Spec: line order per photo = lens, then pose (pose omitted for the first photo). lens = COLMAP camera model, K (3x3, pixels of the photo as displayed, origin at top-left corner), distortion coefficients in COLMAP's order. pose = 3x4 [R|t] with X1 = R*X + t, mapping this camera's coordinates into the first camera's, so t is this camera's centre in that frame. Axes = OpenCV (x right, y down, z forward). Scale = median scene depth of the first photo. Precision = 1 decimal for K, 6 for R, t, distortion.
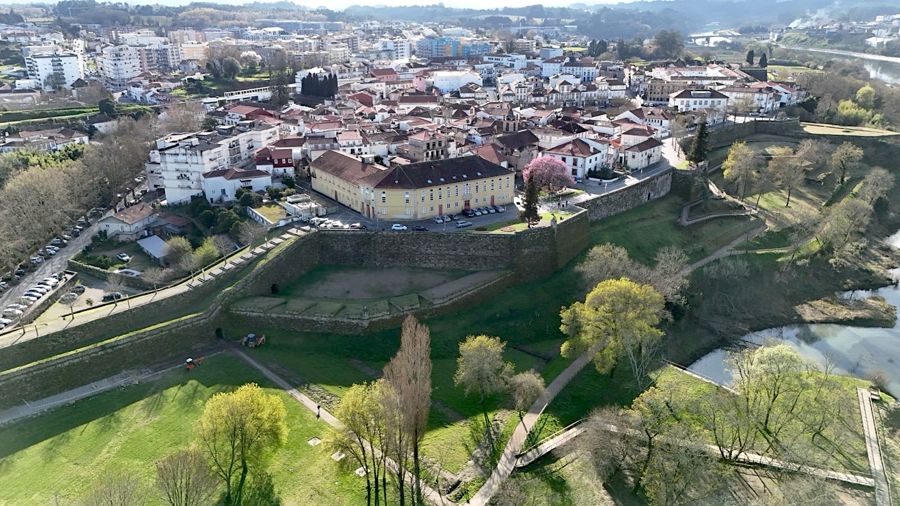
lens RADIAL K [[669.2, 0, 450.0], [0, 669.2, 262.1], [0, 0, 1]] dist [0.074483, -0.069215]
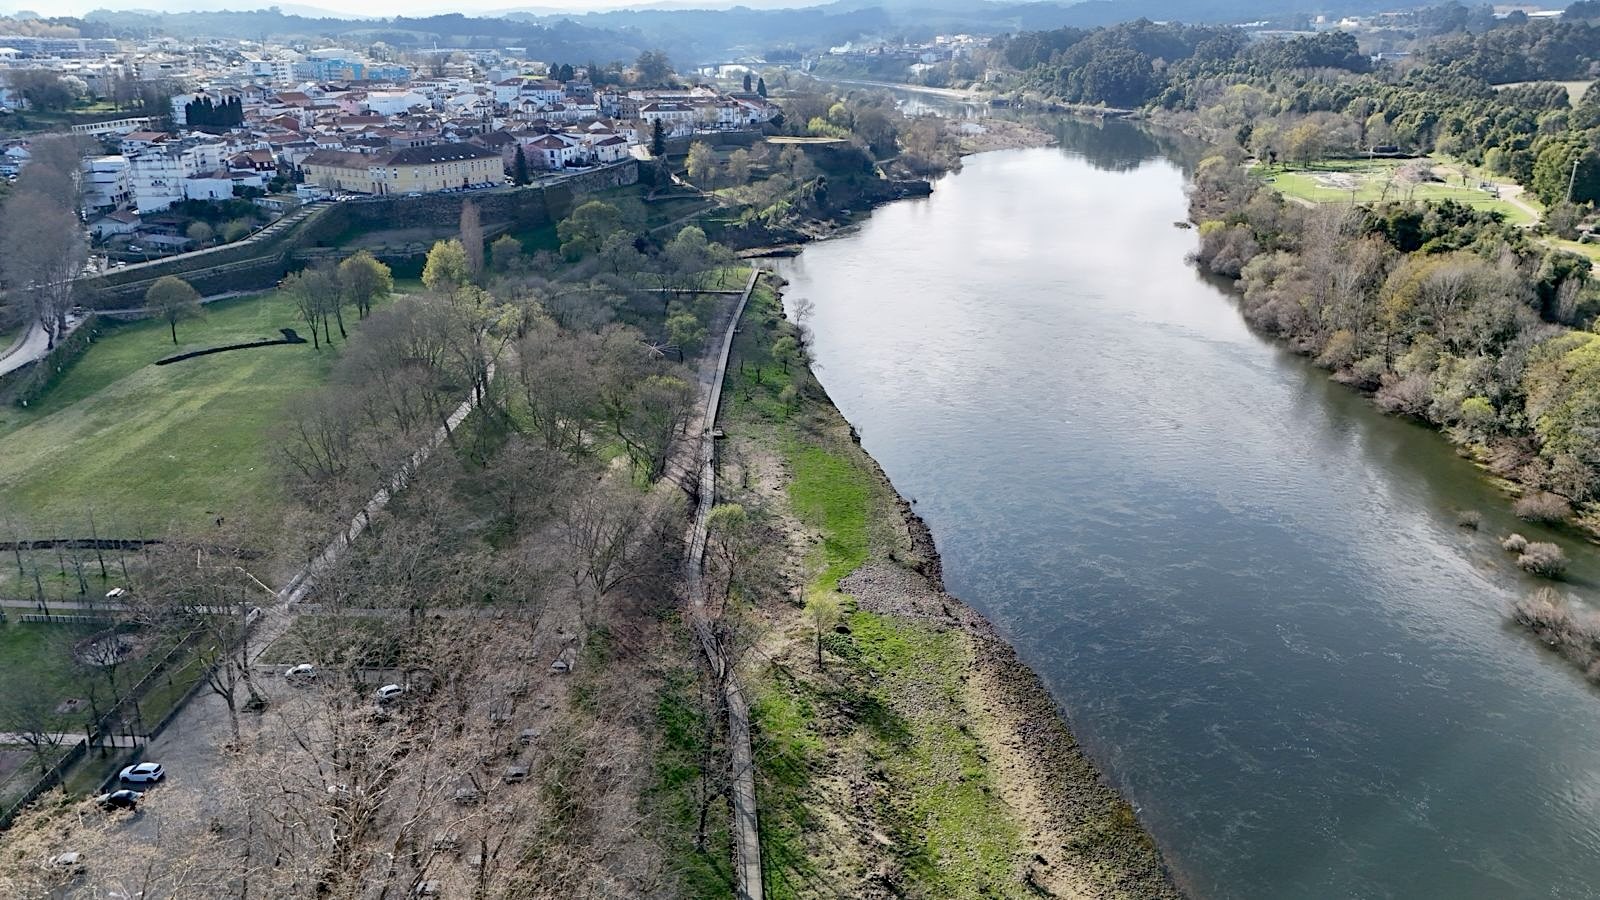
lens RADIAL K [[1189.8, 0, 800.1], [0, 1189.8, 466.1], [0, 0, 1]] dist [0.074483, -0.069215]
pose [[0.924741, -0.129719, 0.357809, -0.168310], [0.131380, 0.991135, 0.019779, 0.298068], [-0.357203, 0.028719, 0.933585, -0.786839]]
